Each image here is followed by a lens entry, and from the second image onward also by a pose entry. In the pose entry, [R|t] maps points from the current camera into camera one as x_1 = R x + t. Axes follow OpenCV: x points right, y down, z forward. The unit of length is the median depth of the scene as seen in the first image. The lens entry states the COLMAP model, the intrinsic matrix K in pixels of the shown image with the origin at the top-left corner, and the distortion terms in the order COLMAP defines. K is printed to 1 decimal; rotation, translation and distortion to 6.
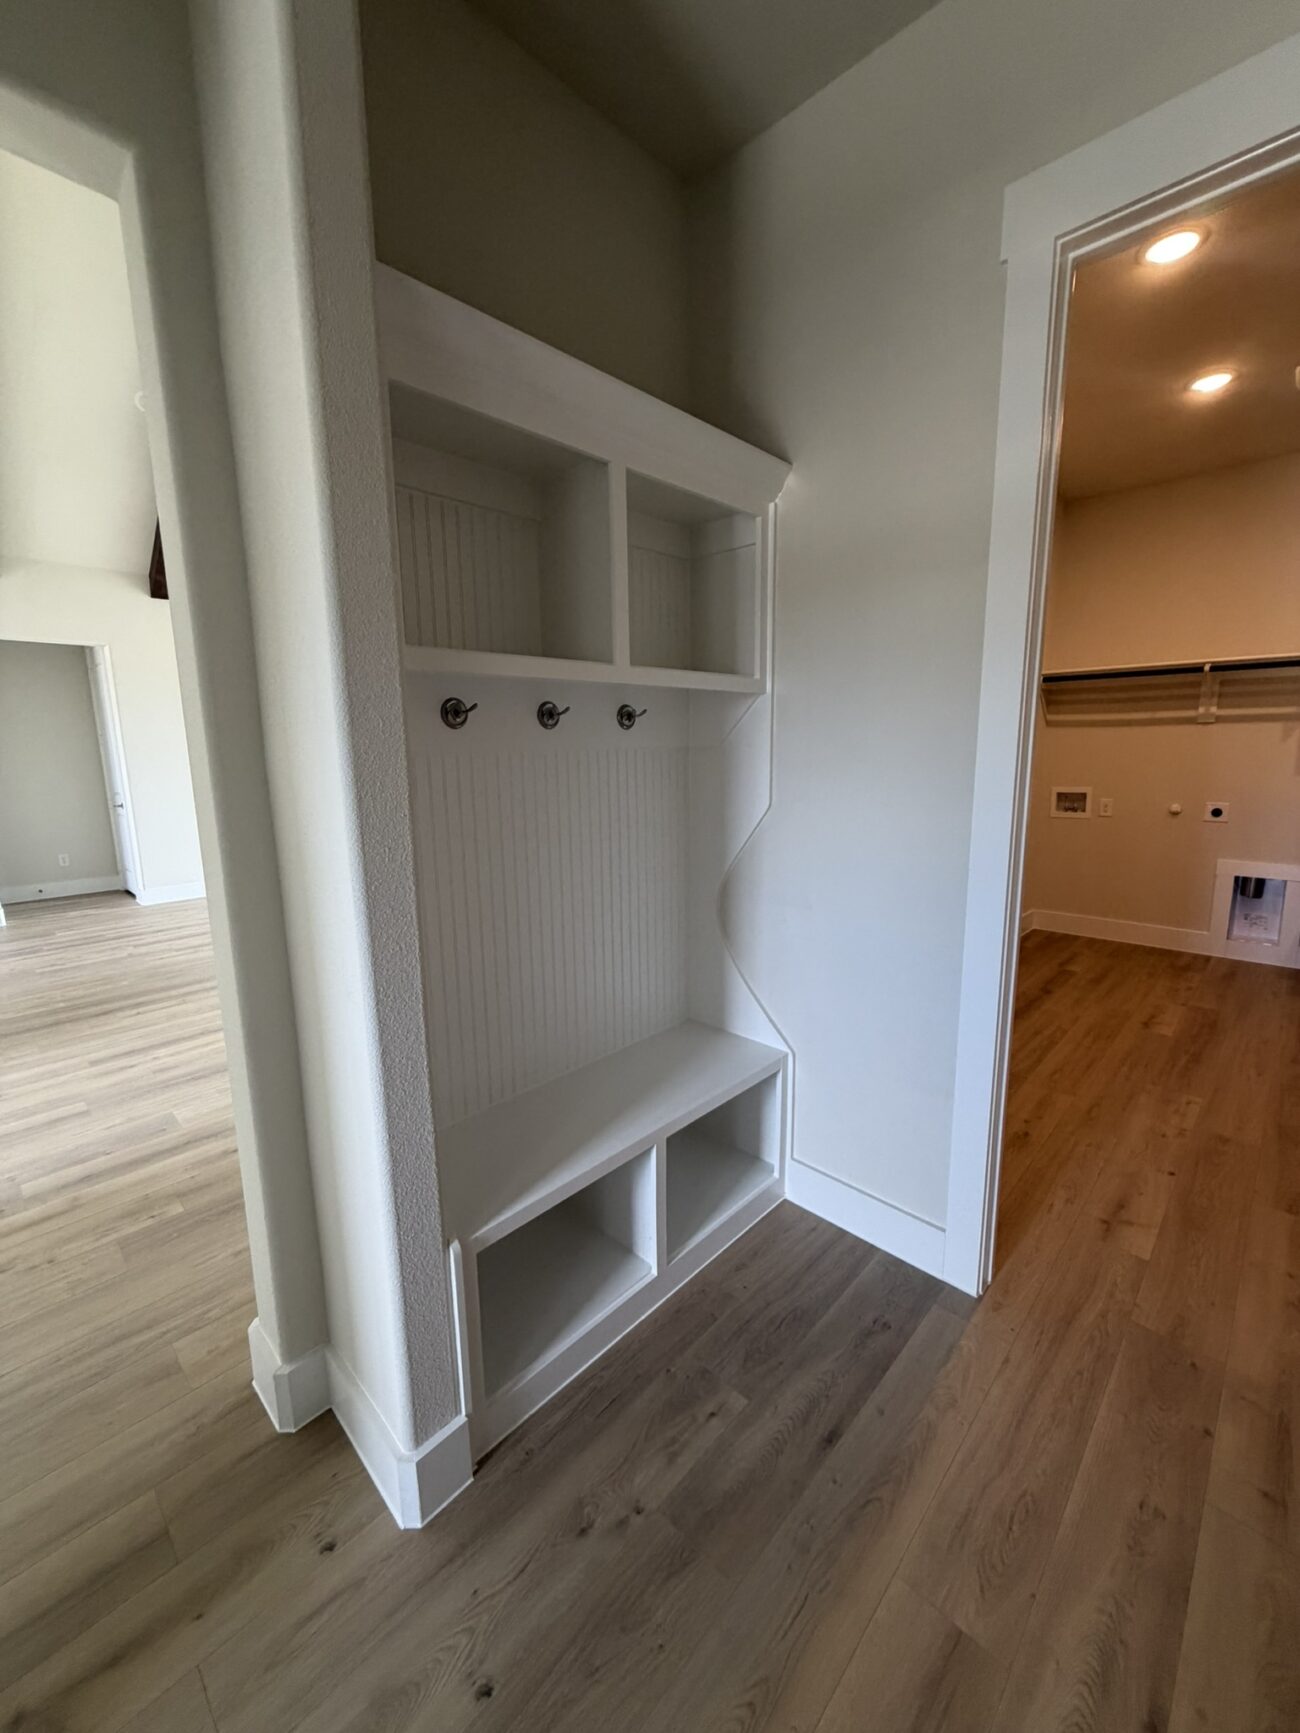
lens RADIAL K [[692.2, 0, 648.9], [0, 692.2, 862.6], [0, 0, 1]] dist [0.000470, 0.000150]
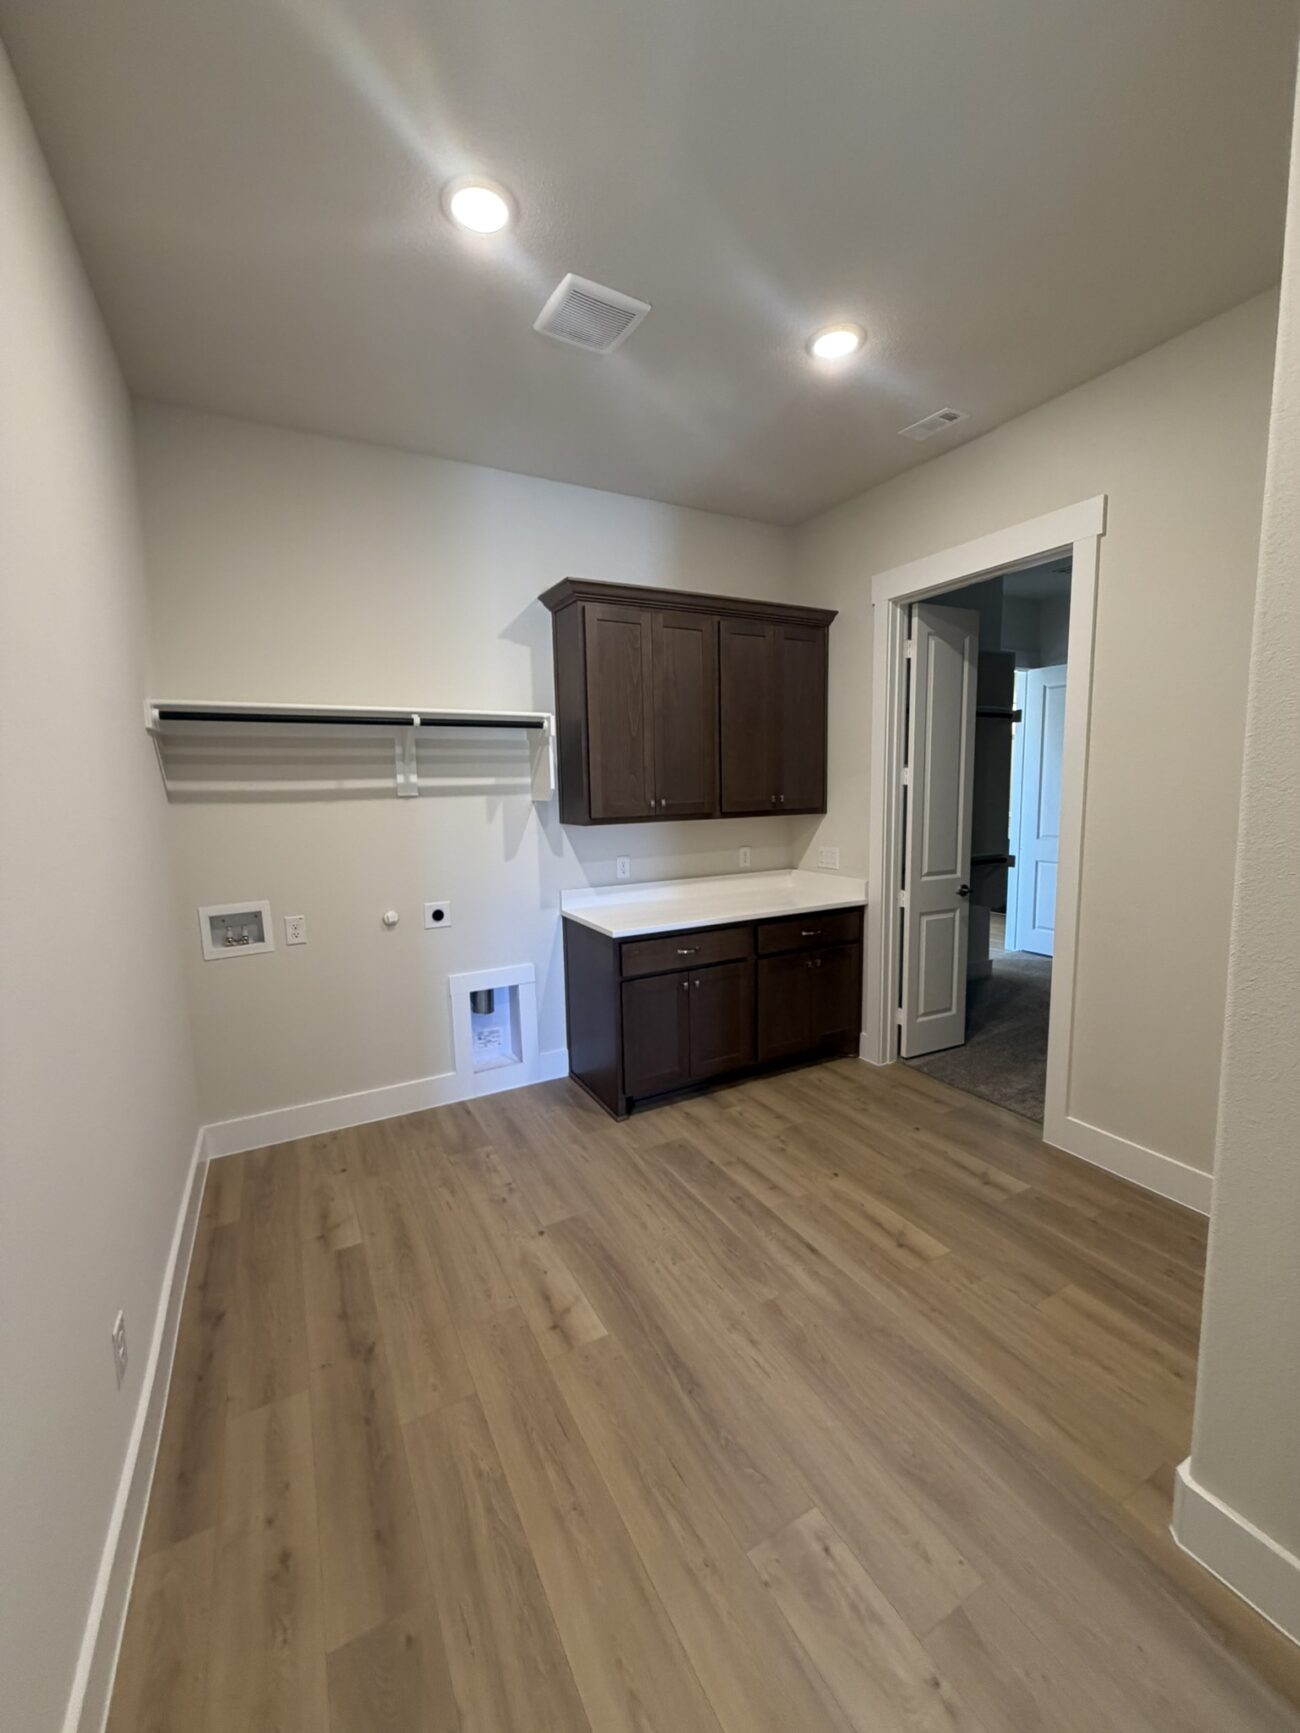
lens RADIAL K [[692.2, 0, 648.9], [0, 692.2, 862.6], [0, 0, 1]] dist [0.000470, 0.000150]
pose [[0.302046, -0.097158, 0.948330, 0.191657], [0.178100, 0.983029, 0.043987, -0.122278], [-0.936509, 0.155612, 0.314223, 0.553664]]
